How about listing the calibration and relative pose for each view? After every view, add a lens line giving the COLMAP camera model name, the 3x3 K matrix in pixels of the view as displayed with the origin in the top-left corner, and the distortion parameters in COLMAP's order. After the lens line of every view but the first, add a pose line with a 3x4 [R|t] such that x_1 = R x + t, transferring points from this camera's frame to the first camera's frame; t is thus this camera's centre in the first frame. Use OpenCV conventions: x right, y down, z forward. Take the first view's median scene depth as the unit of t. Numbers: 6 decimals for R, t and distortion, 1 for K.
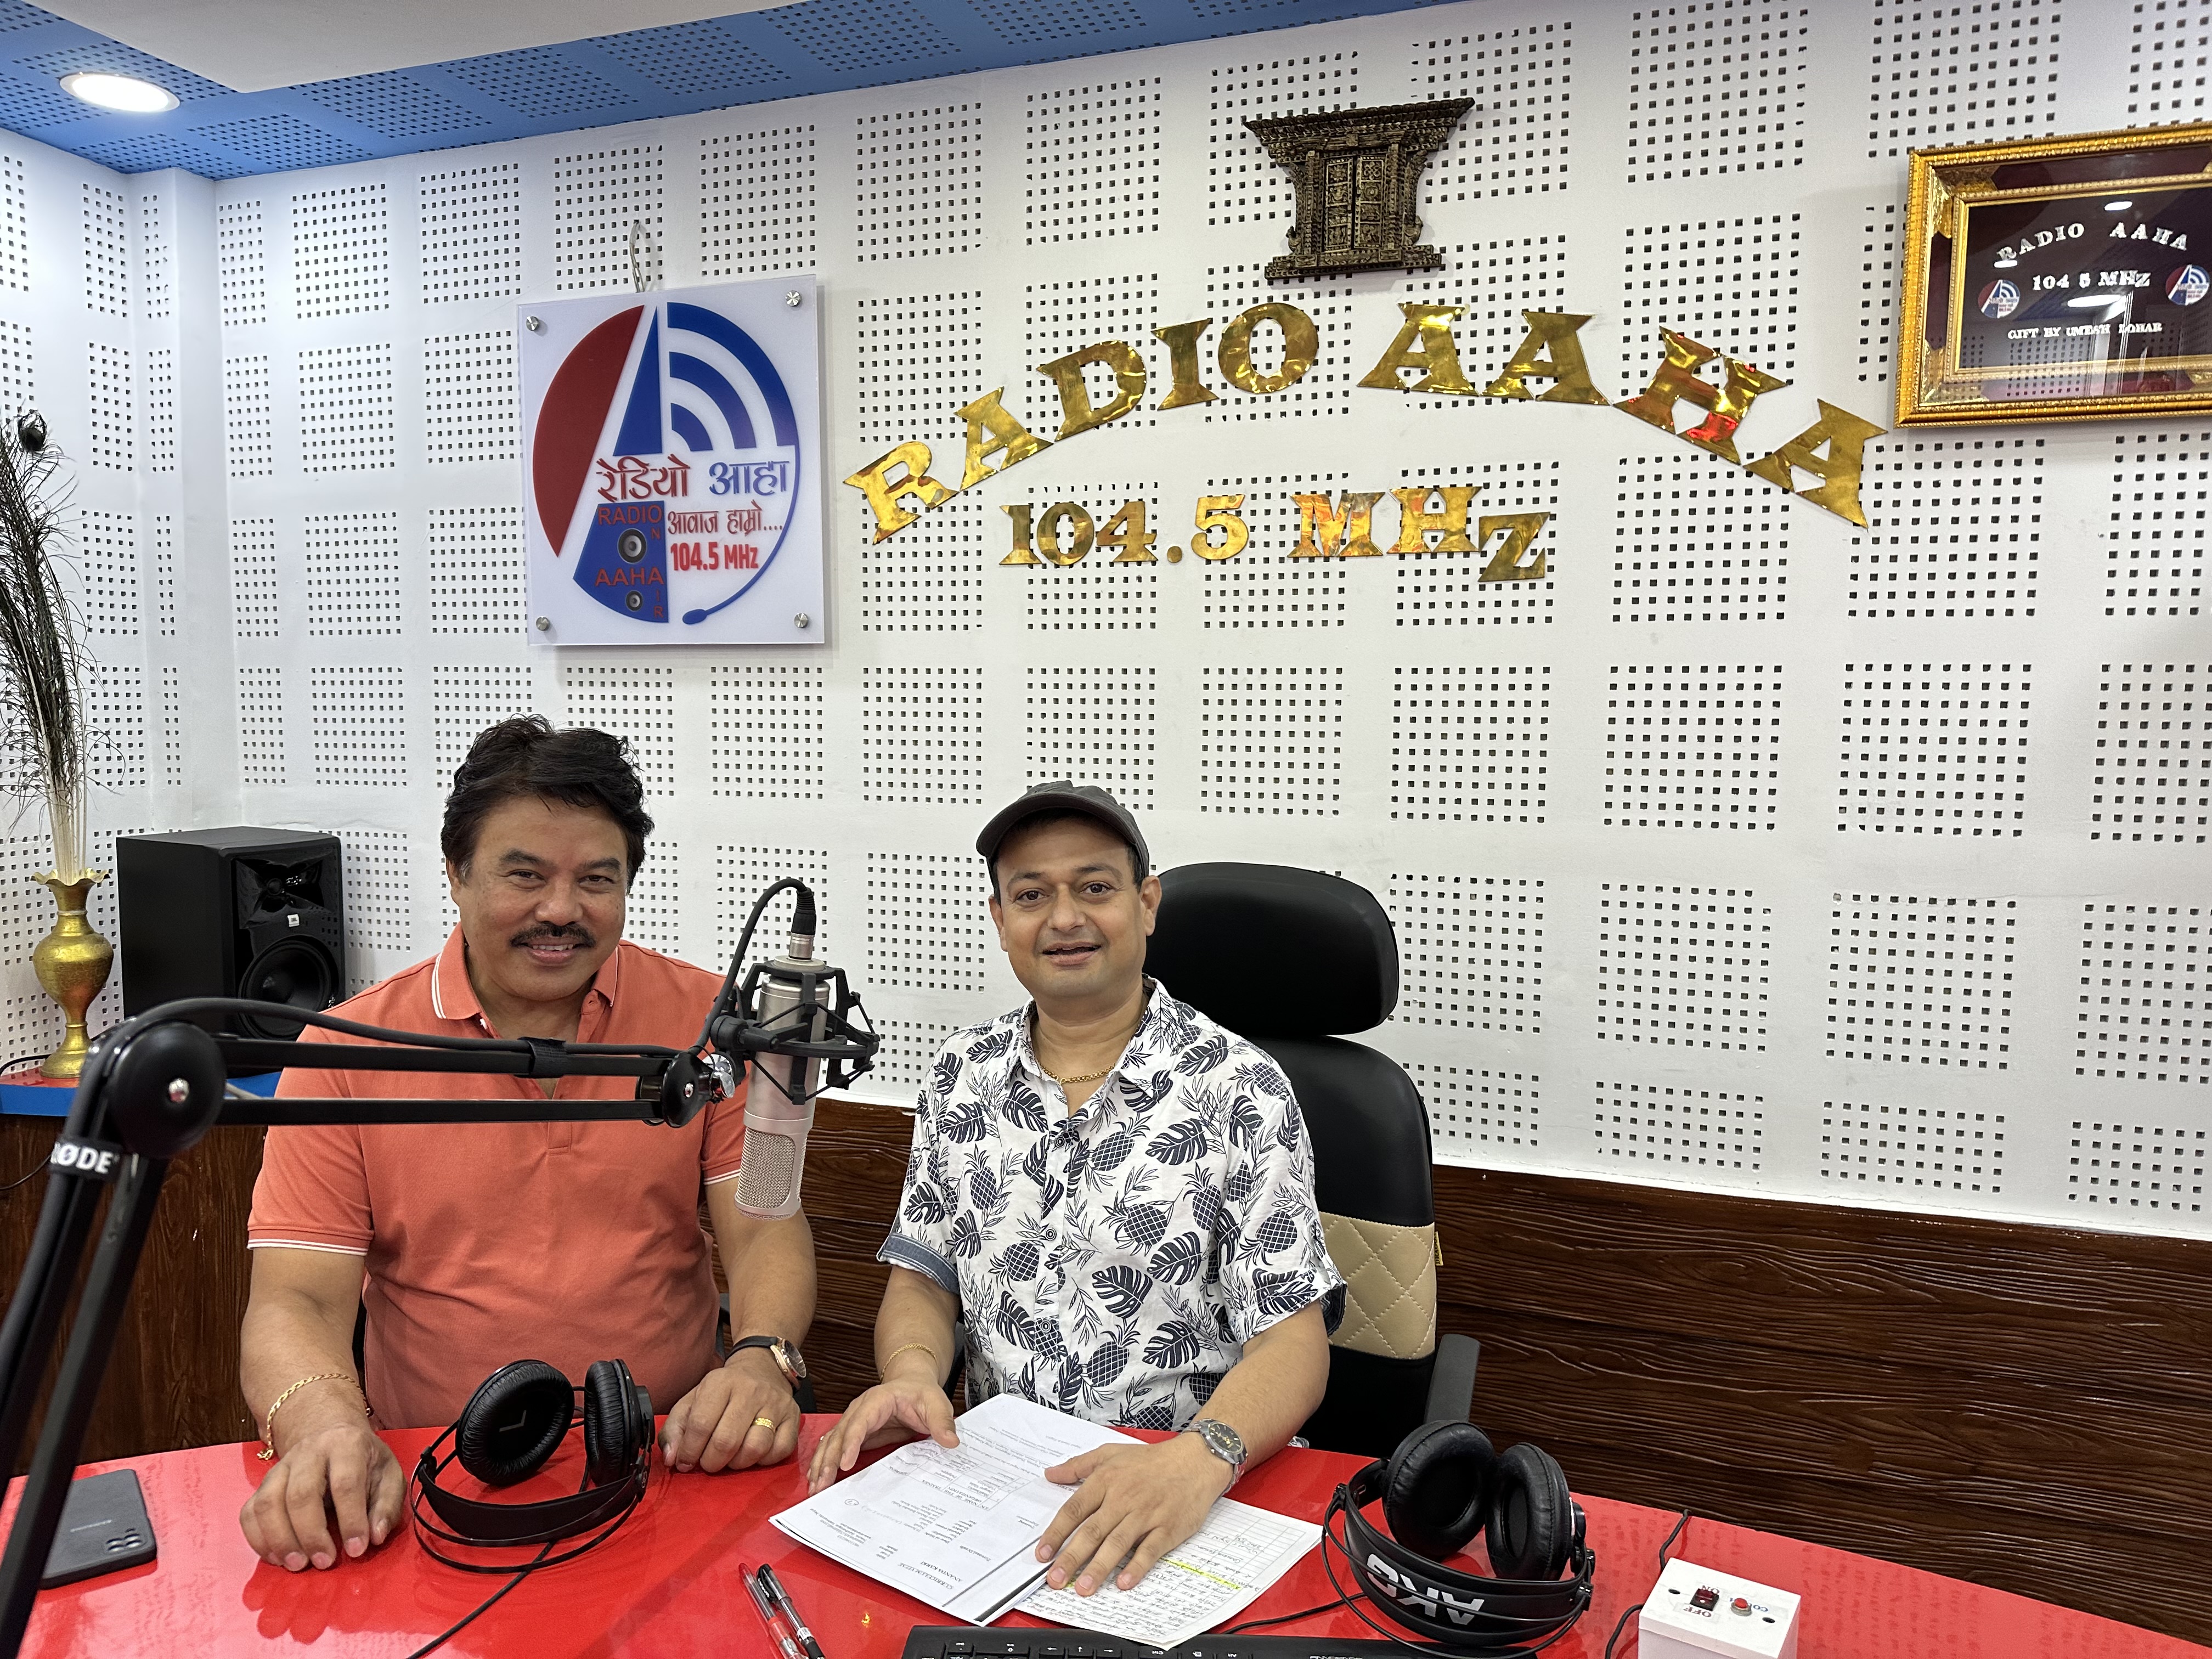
lens RADIAL K [[1573.7, 0, 1110.5], [0, 1573.7, 822.9], [0, 0, 1]] dist [0.162022, -0.278680]
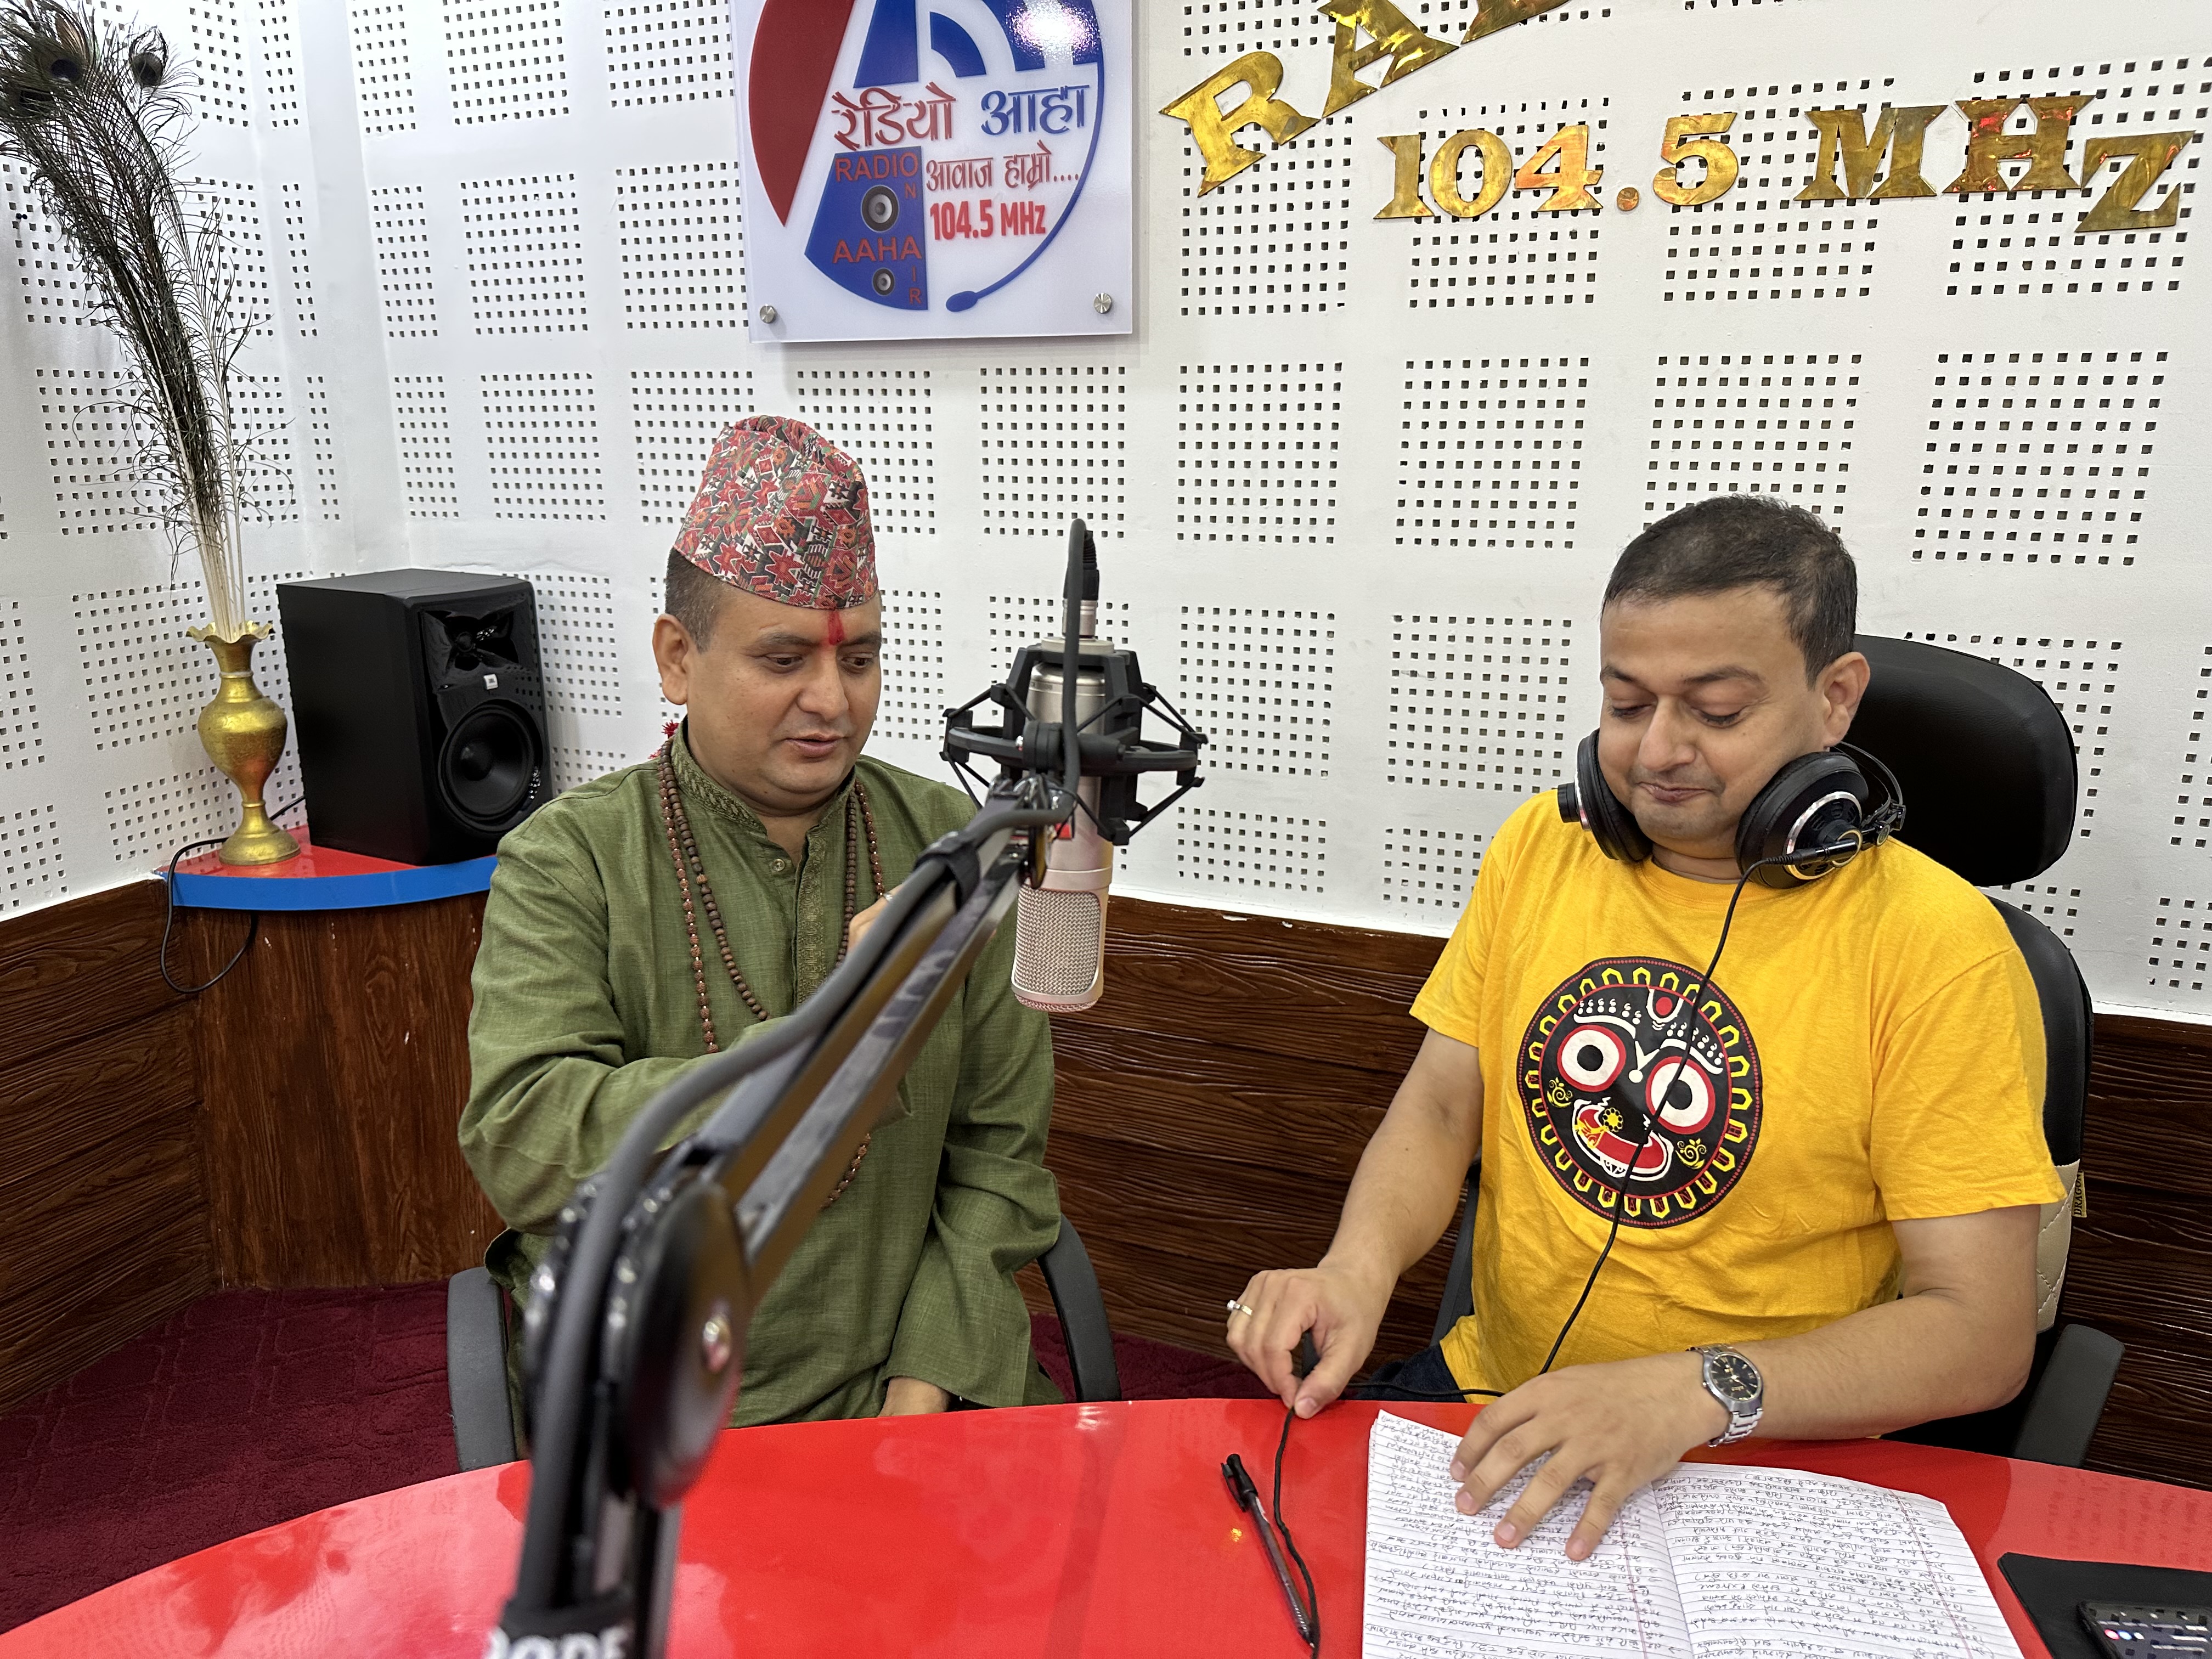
lens RADIAL K [[1568.6, 0, 1117.8], [0, 1568.6, 837.2], [0, 0, 1]] dist [-0.001549, -0.009754]
pose [[0.999371, 0.005445, -0.035055, -0.176605], [0.000708, 0.984890, 0.173180, -0.001860], [0.035468, -0.173096, 0.984266, 0.218249]]
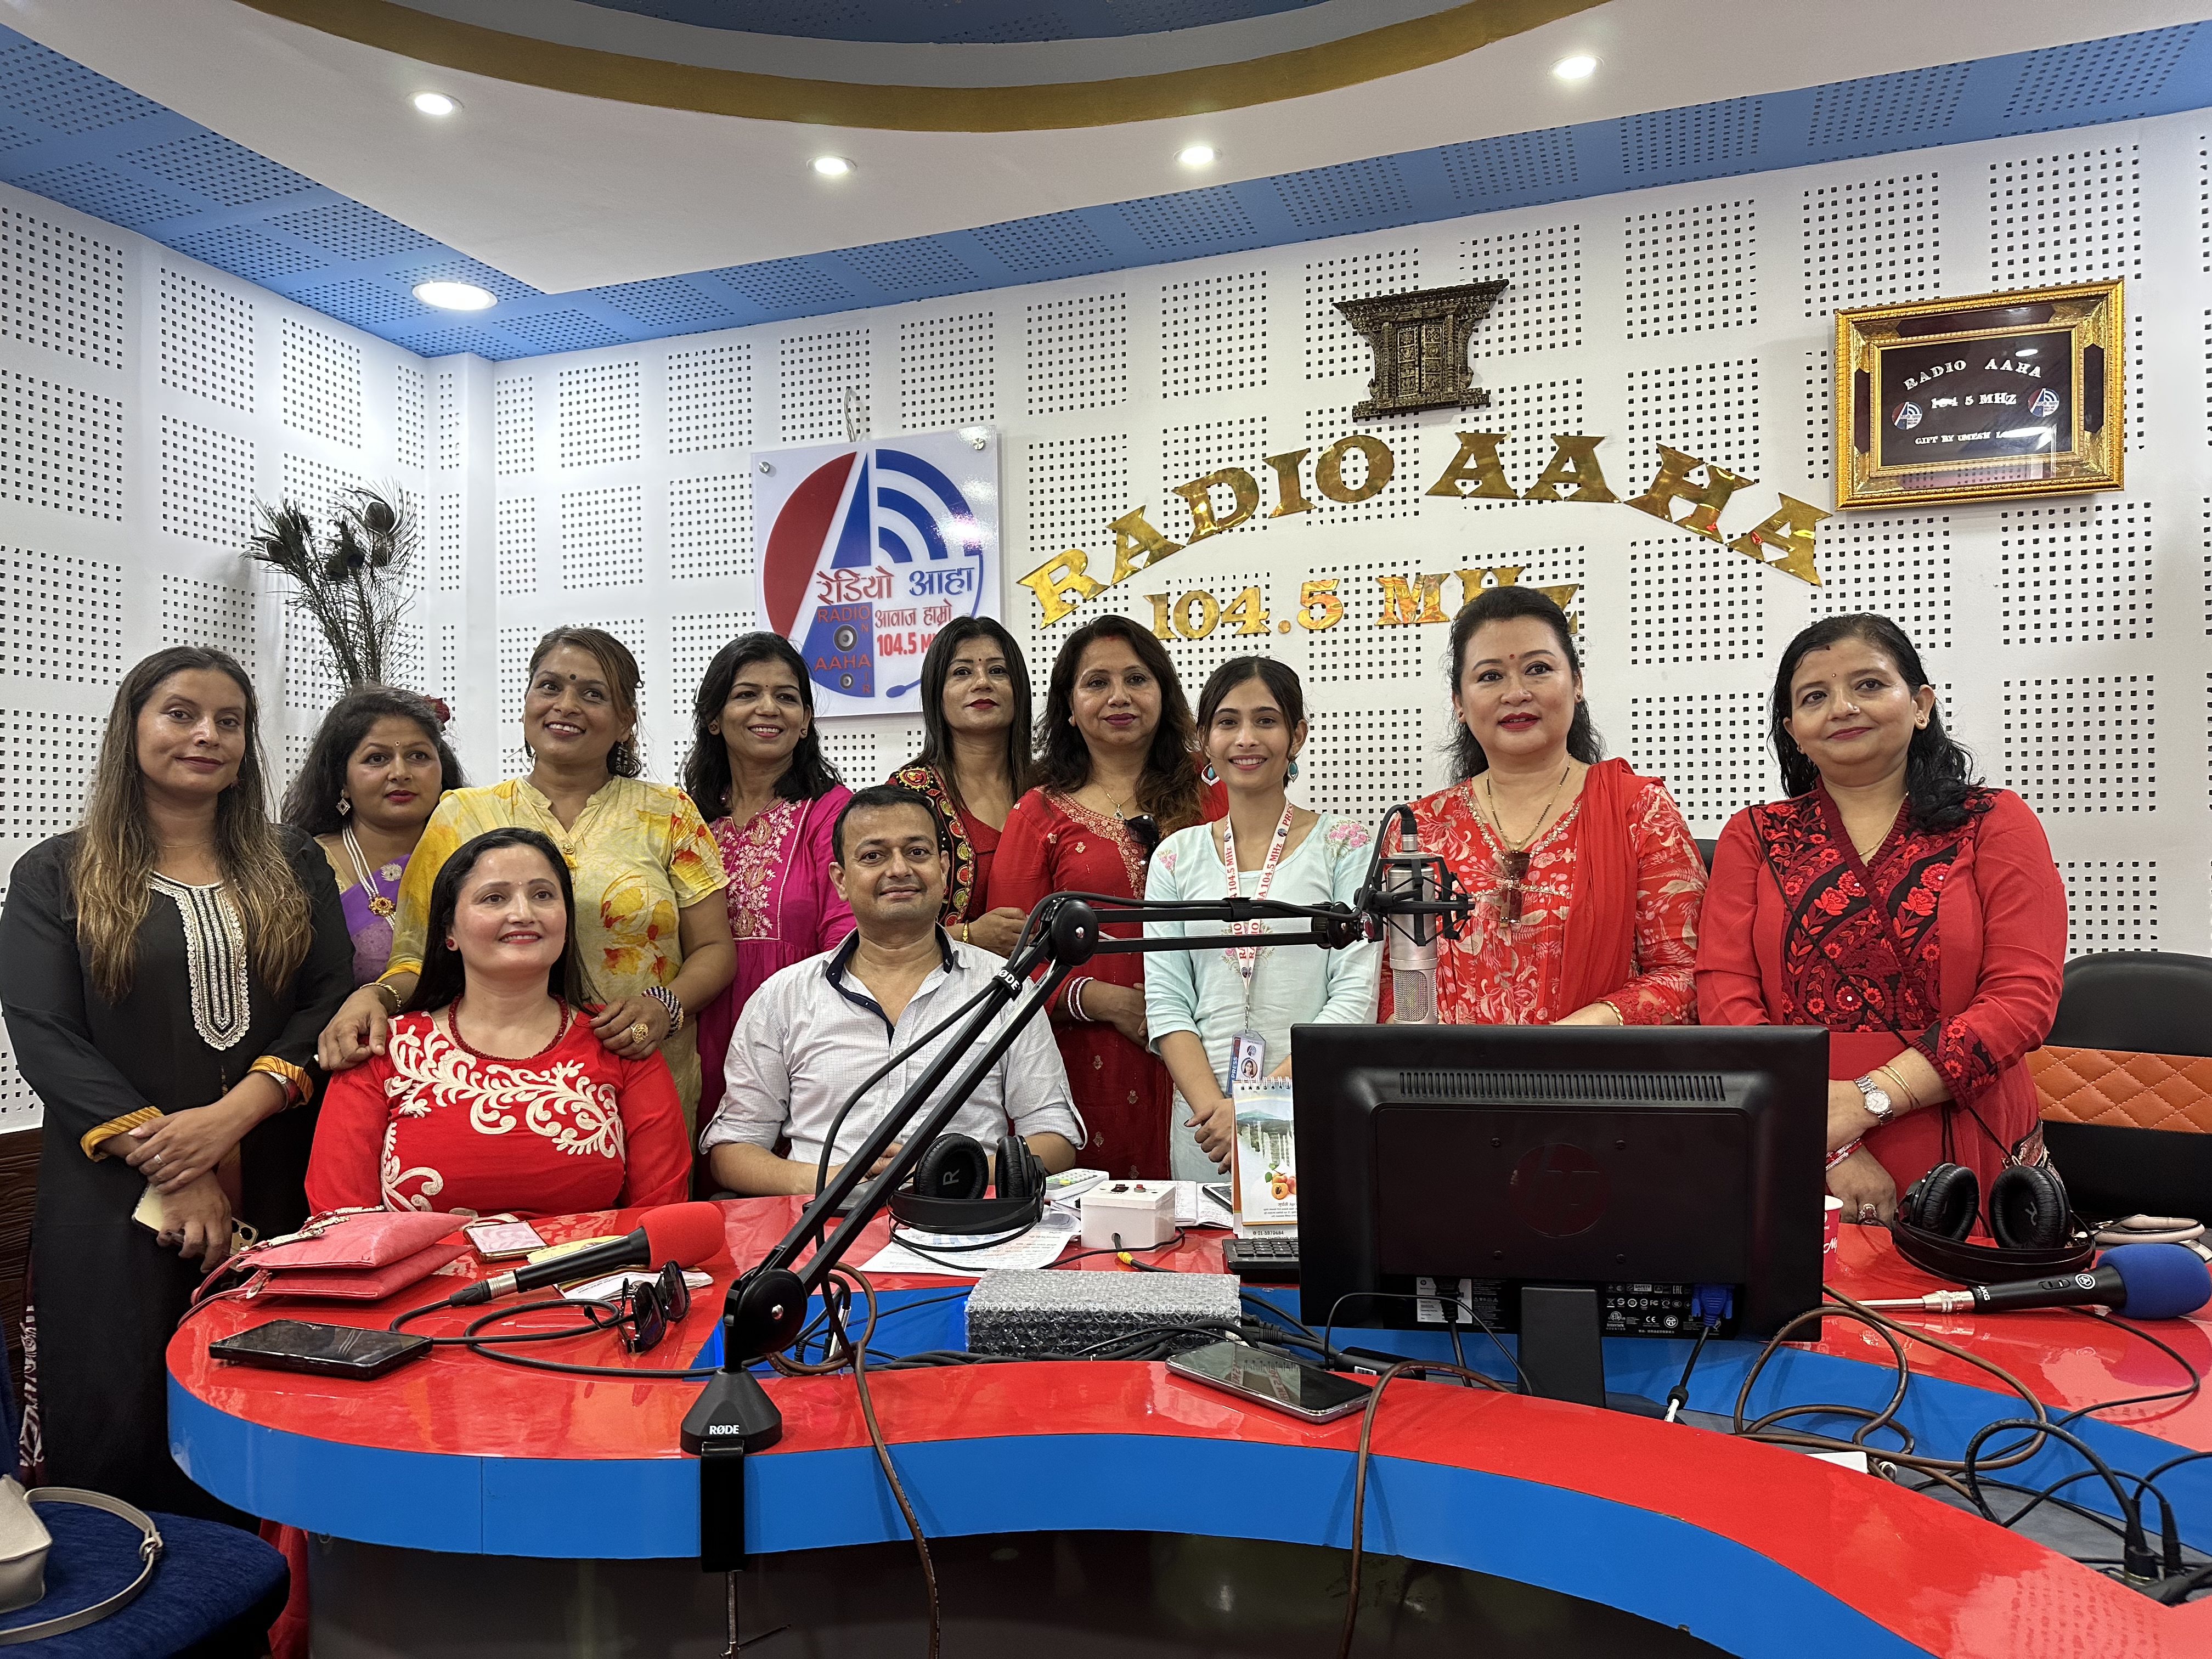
lens RADIAL K [[1561.4, 0, 1111.4], [0, 1561.4, 833.3], [0, 0, 1]] dist [0.186658, -0.364902]
pose [[0.999836, -0.018058, 0.001129, -0.107130], [0.018083, 0.995127, -0.096928, 0.121223], [0.000627, 0.096933, 0.995291, -0.259594]]
